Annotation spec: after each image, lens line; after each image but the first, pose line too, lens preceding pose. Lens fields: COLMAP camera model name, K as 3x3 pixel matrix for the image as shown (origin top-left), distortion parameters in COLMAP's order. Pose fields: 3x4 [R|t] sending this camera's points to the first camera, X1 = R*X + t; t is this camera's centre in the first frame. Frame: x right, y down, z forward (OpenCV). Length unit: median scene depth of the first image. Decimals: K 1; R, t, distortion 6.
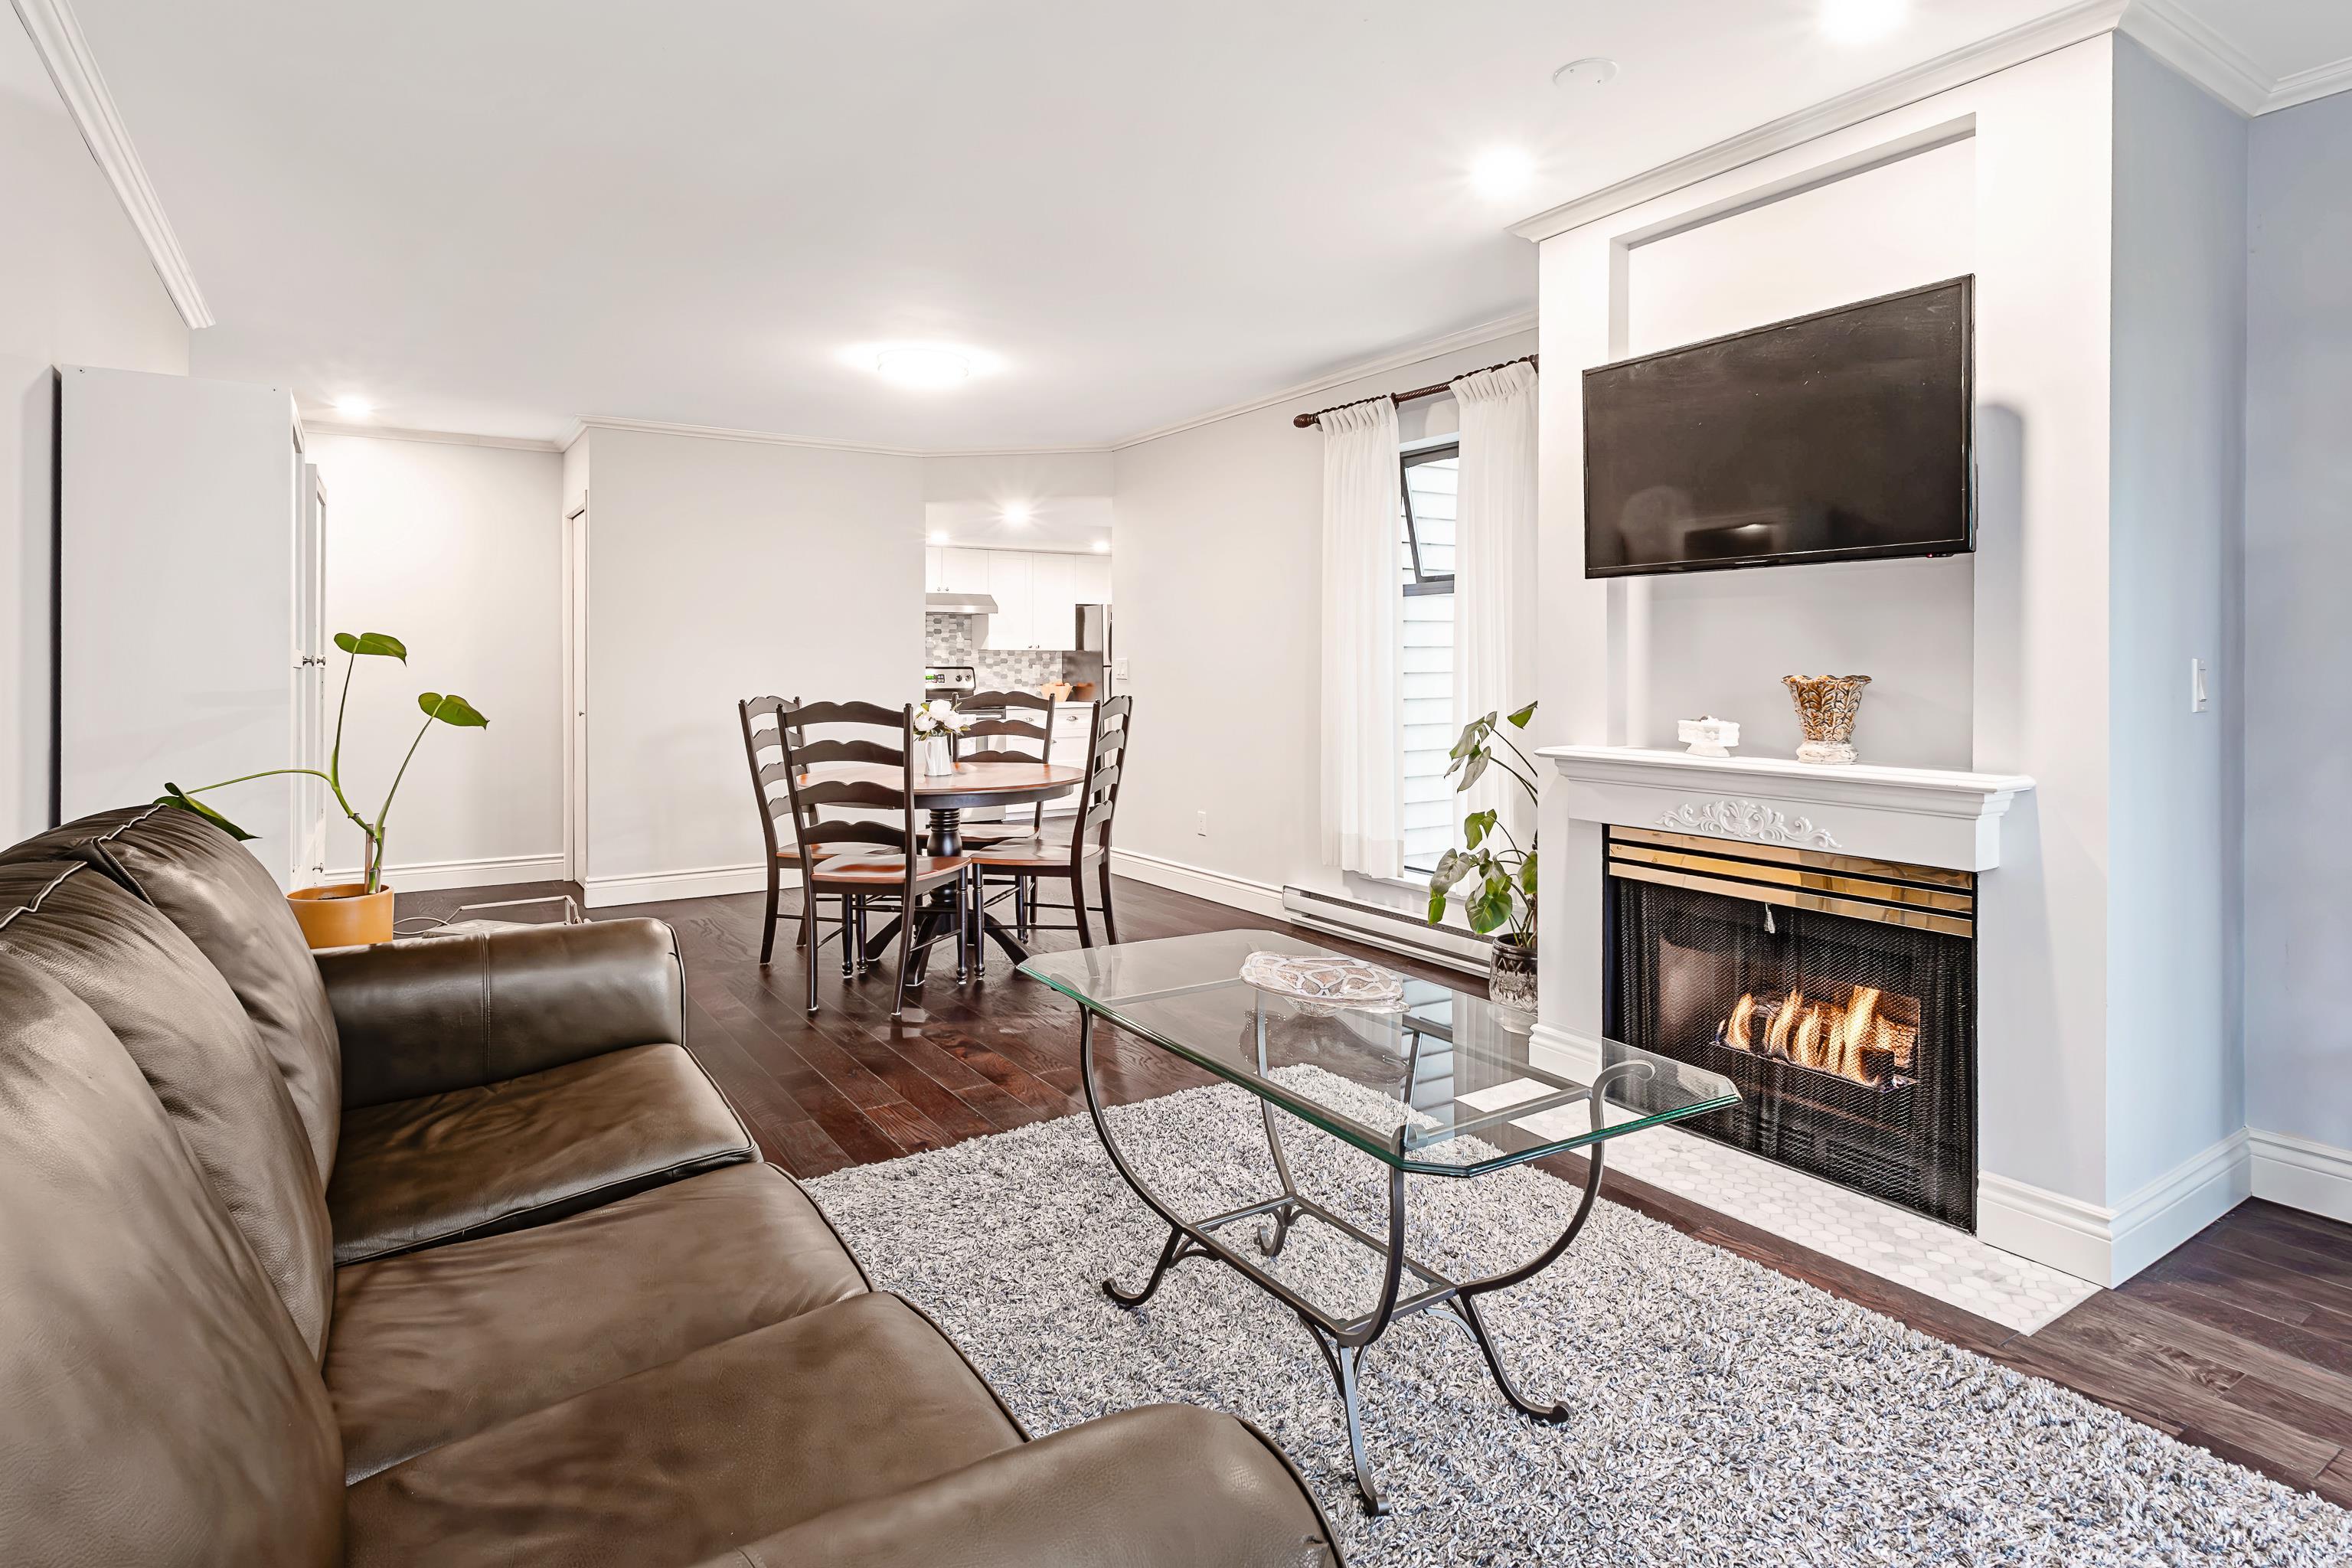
lens RADIAL K [[1225.8, 0, 1169.9], [0, 1225.8, 665.8], [0, 0, 1]] dist [0.002624, 0.000249]
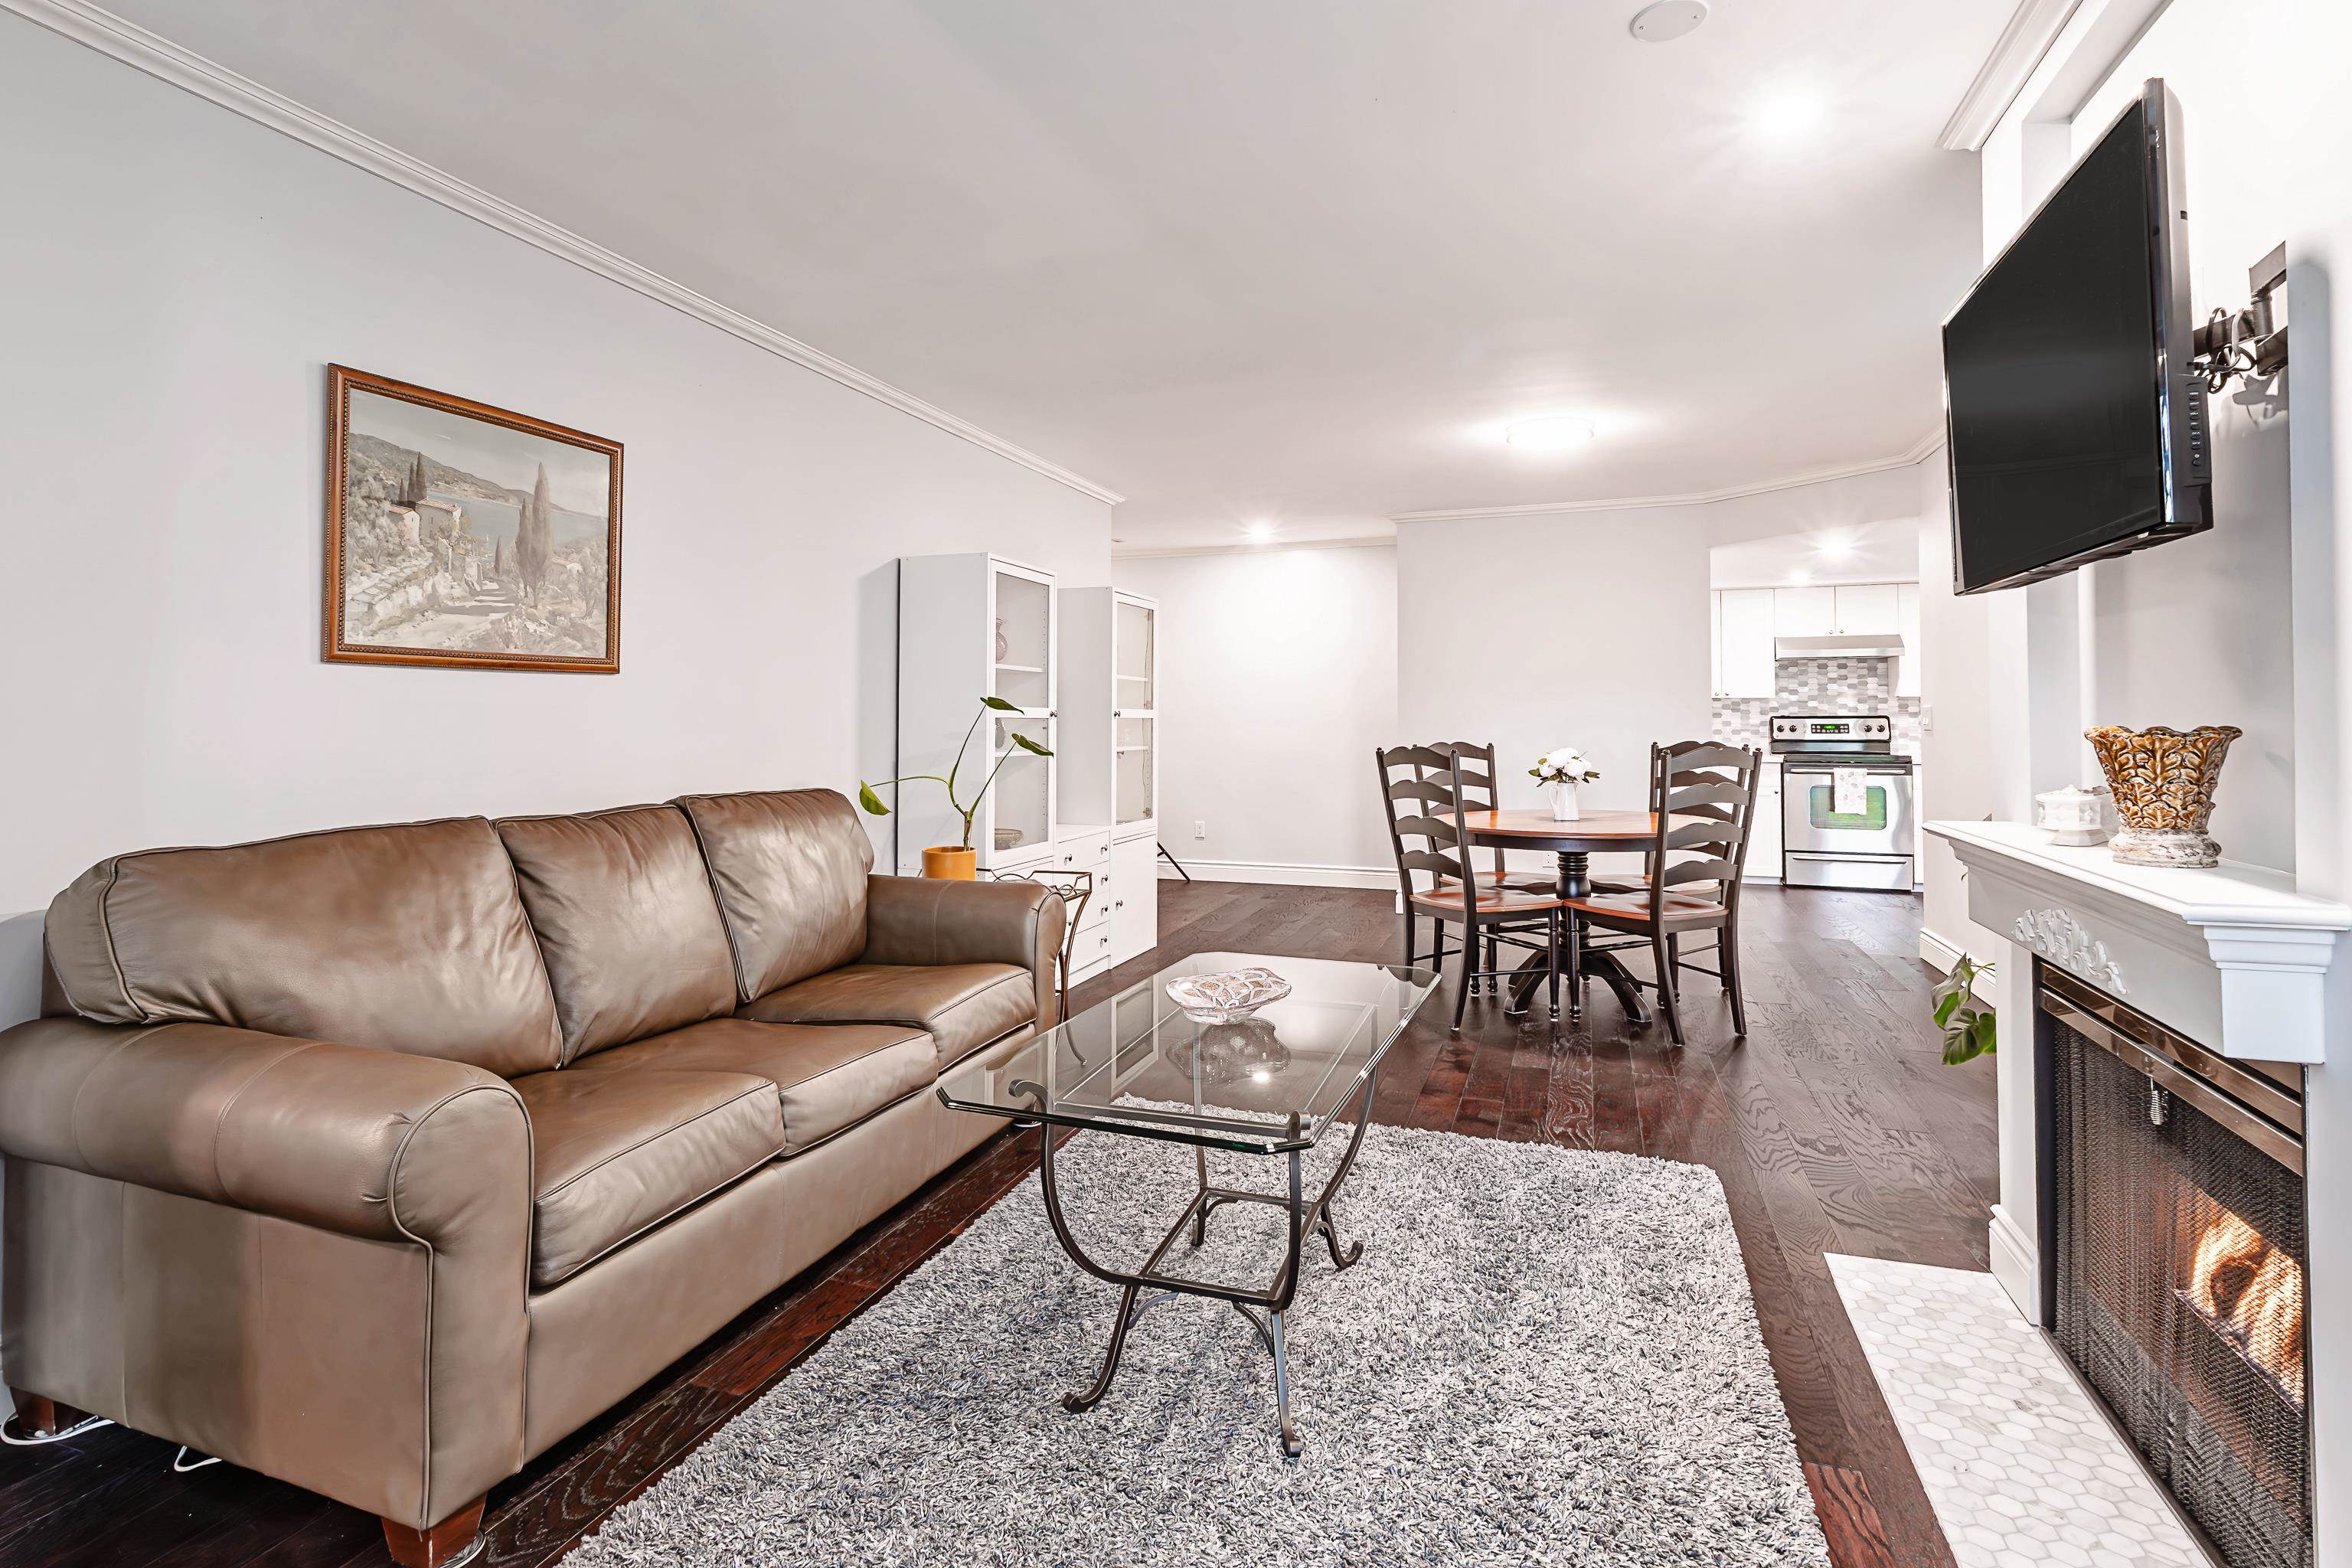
lens RADIAL K [[1174.6, 0, 1165.7], [0, 1174.6, 701.7], [0, 0, 1]] dist [0.001442, -0.000648]
pose [[0.600152, -0.017336, -0.799698, 0.676629], [0.005871, 0.999834, -0.017269, 0.007483], [0.799865, 0.005669, 0.600154, 0.220608]]
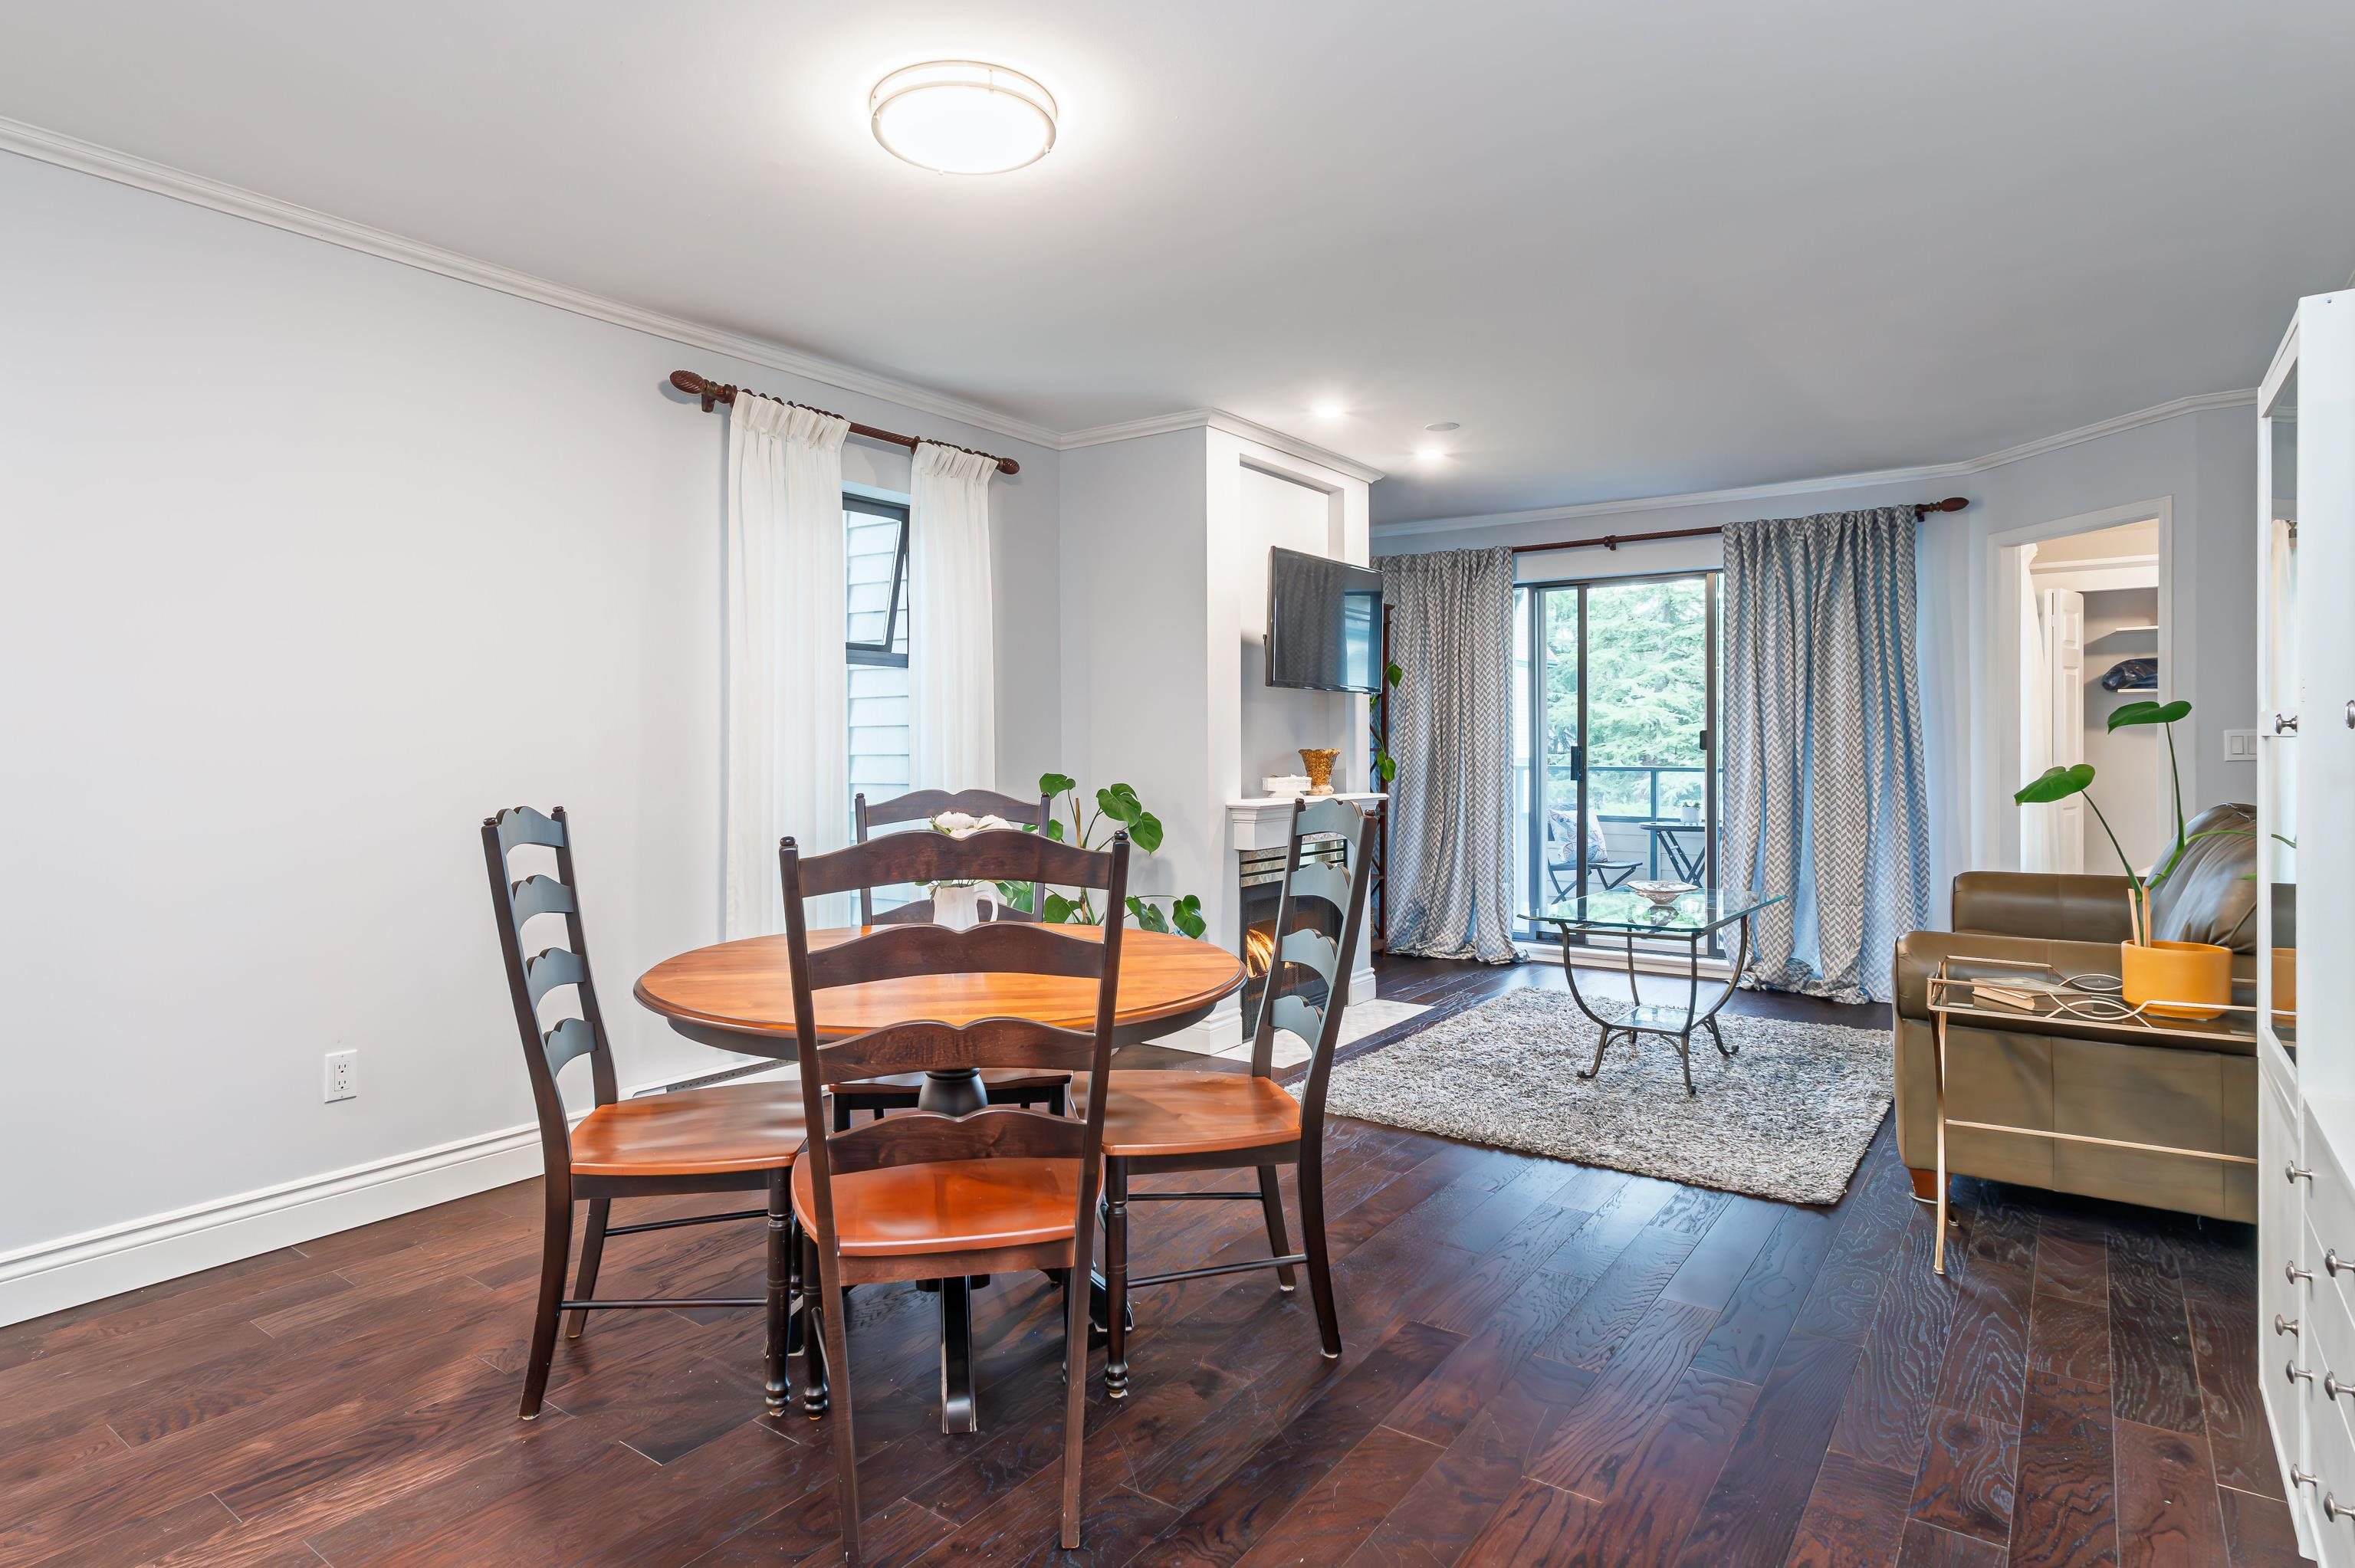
lens RADIAL K [[1317.6, 0, 1101.7], [0, 1317.6, 784.5], [0, 0, 1]] dist [-0.001793, -0.001008]
pose [[-0.334690, -0.026657, 0.941951, -1.206773], [0.007993, 0.999484, 0.031125, -0.003114], [-0.942294, 0.017946, -0.334304, 1.902720]]
